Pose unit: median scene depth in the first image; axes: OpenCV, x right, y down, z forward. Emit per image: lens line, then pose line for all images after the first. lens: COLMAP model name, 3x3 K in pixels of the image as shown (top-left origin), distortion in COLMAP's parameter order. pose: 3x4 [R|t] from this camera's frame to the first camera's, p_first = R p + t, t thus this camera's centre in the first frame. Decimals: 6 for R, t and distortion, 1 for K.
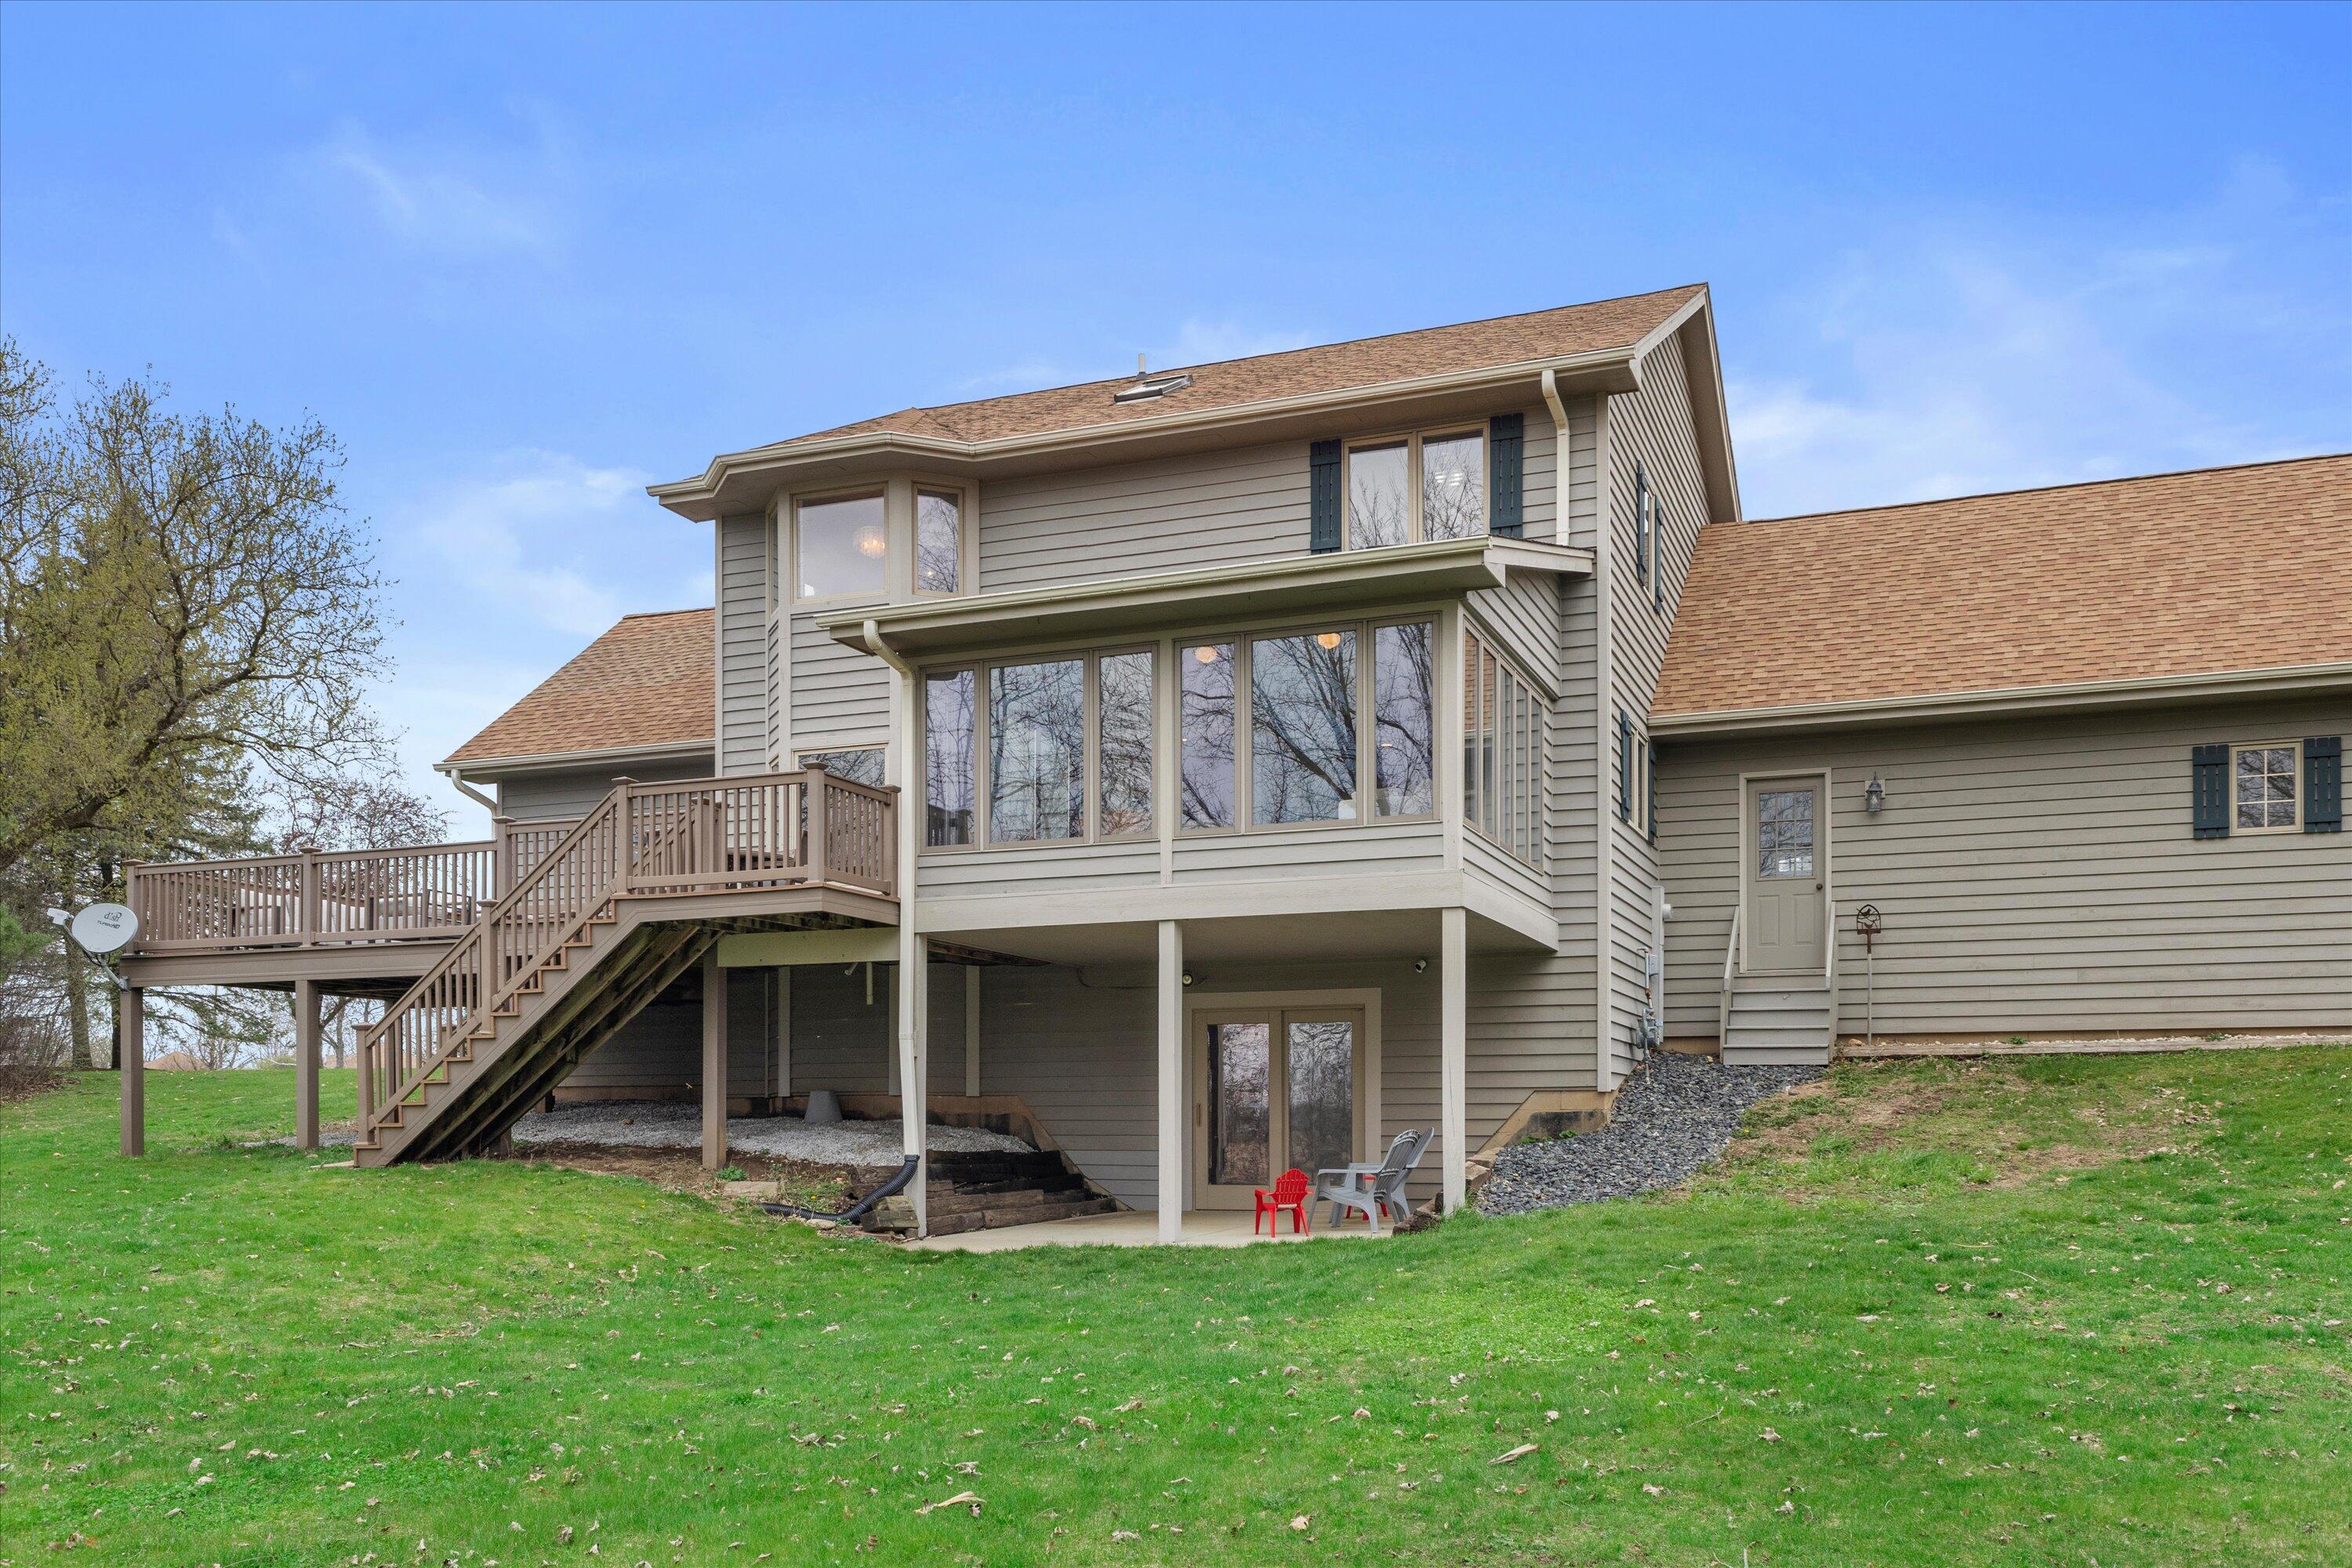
lens RADIAL K [[1134.0, 0, 1176.3], [0, 1134.0, 820.5], [0, 0, 1]] dist [0.016336, -0.000782]
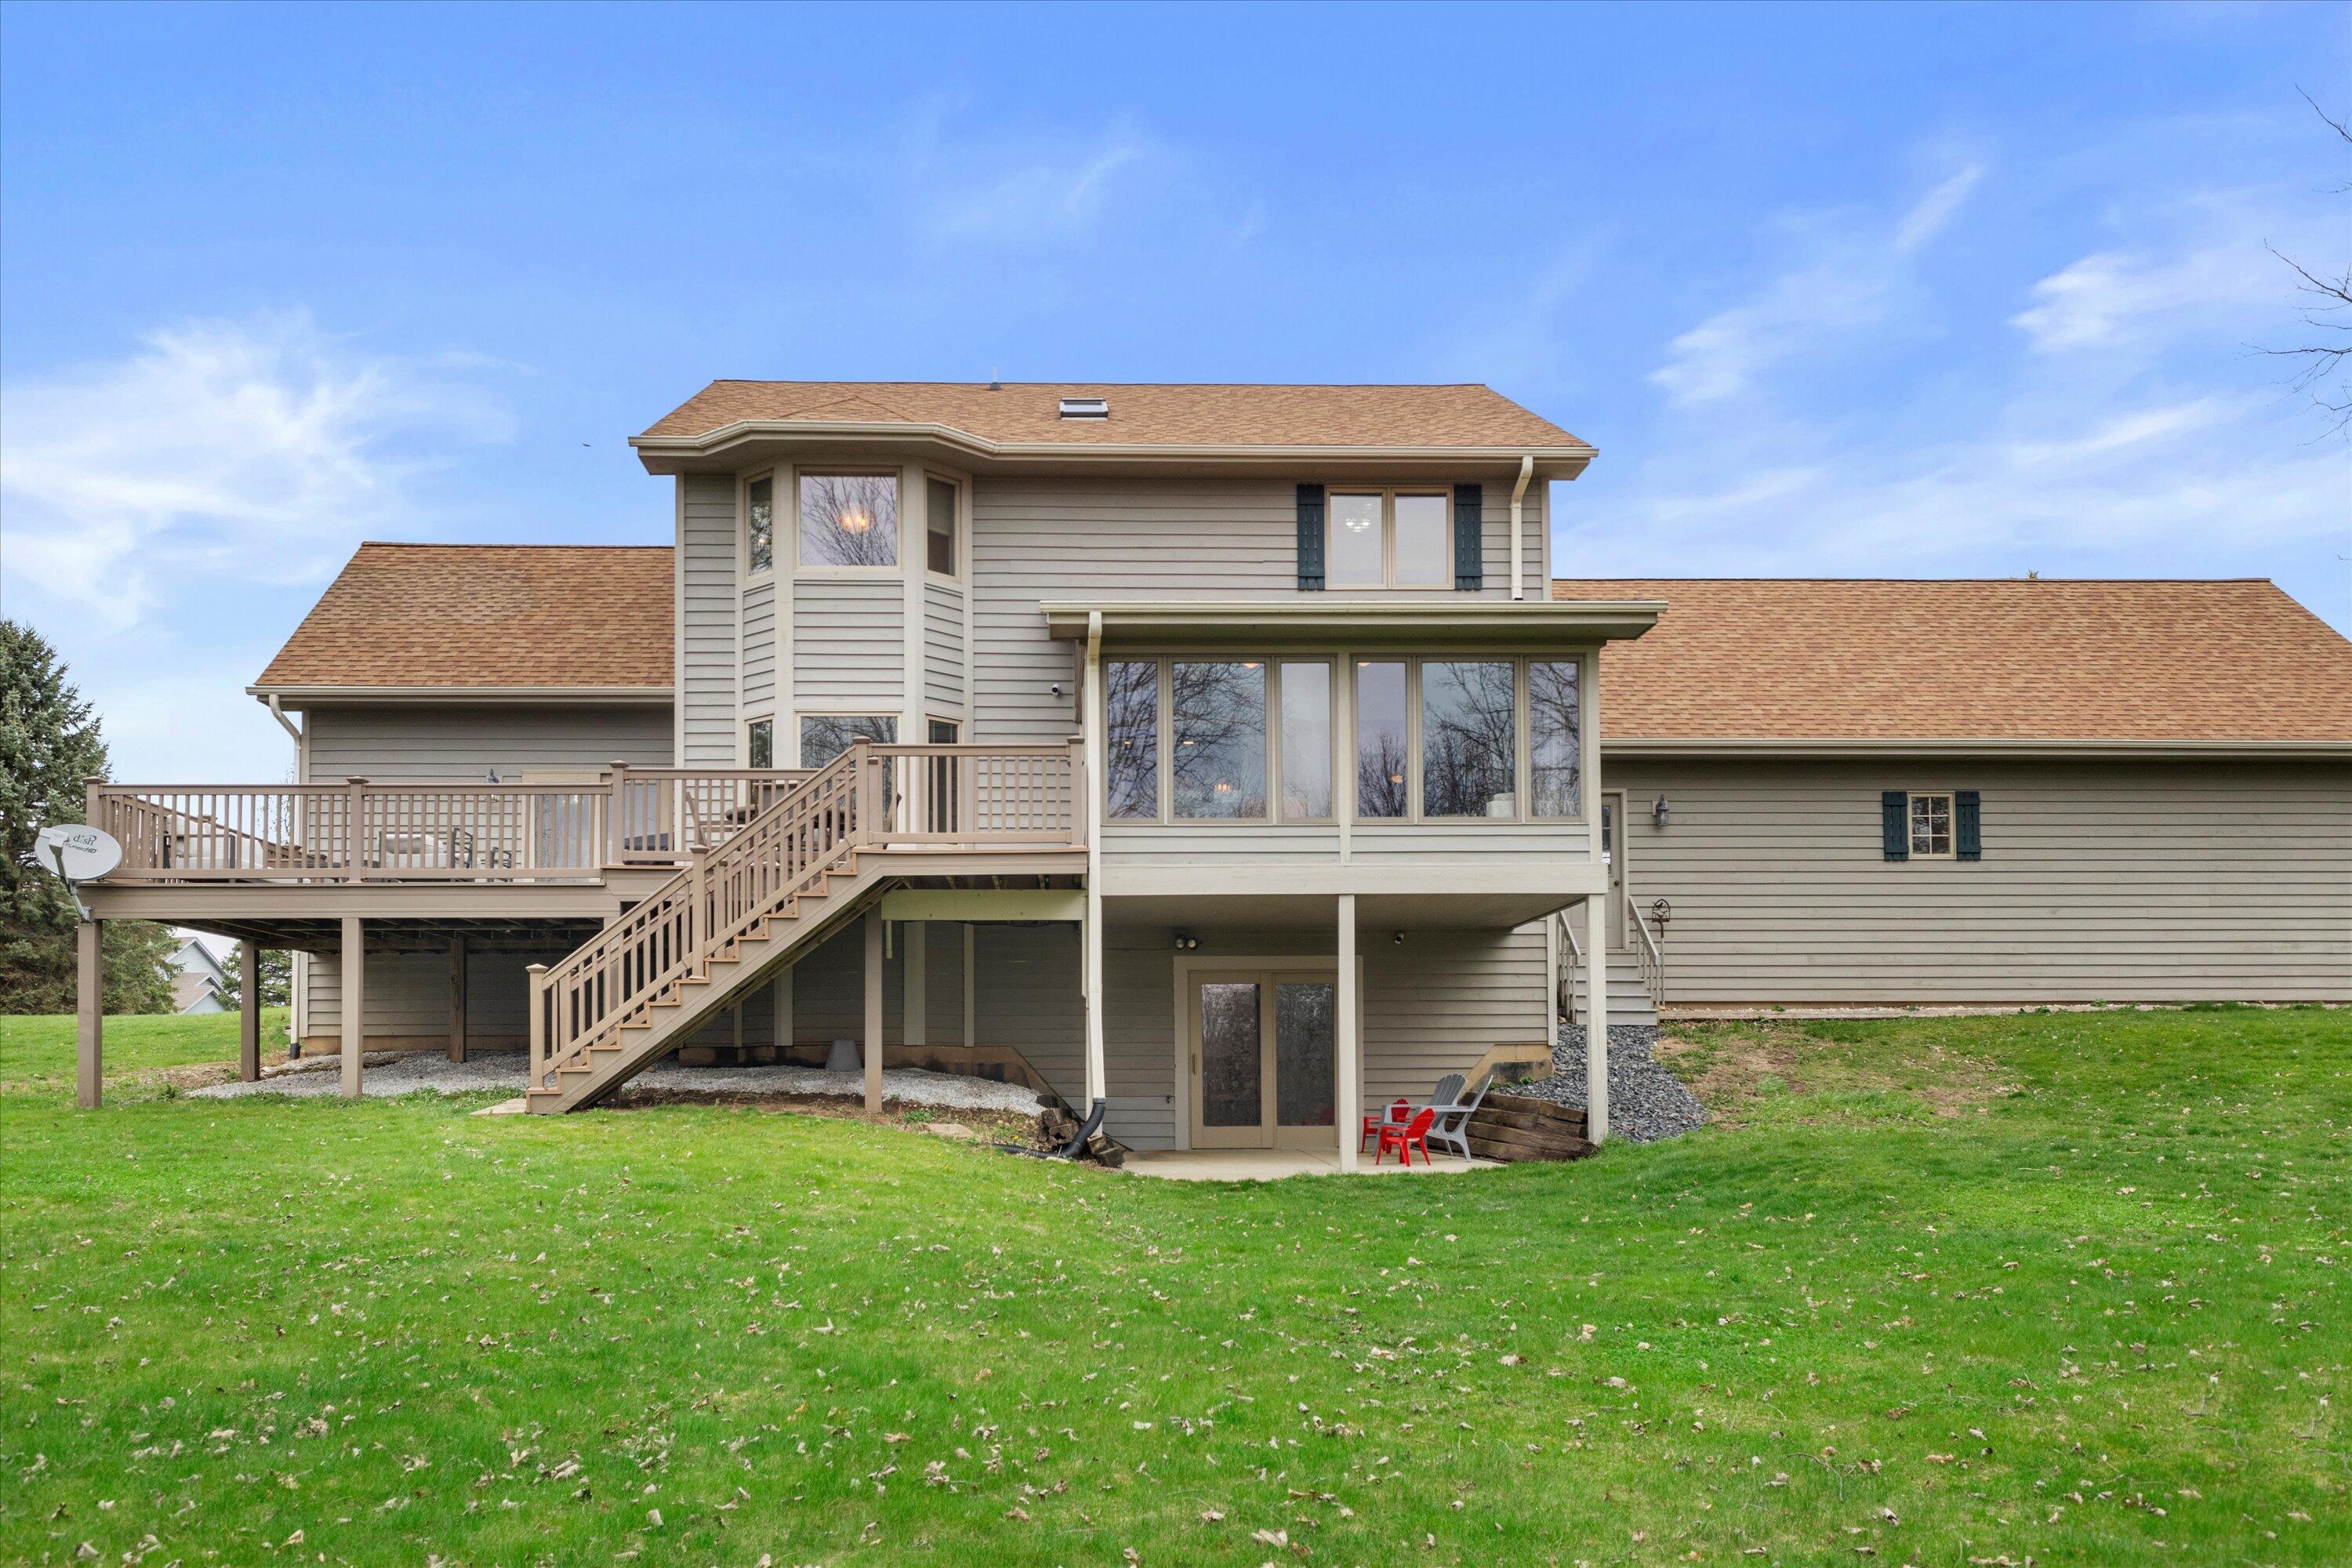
lens RADIAL K [[1026.8, 0, 1183.1], [0, 1026.8, 779.4], [0, 0, 1]] dist [0.019125, -0.000455]
pose [[0.971522, 0.065403, 0.227745, -0.222922], [-0.060908, 0.997786, -0.026718, 0.004811], [-0.228988, 0.012086, 0.973354, 0.004322]]
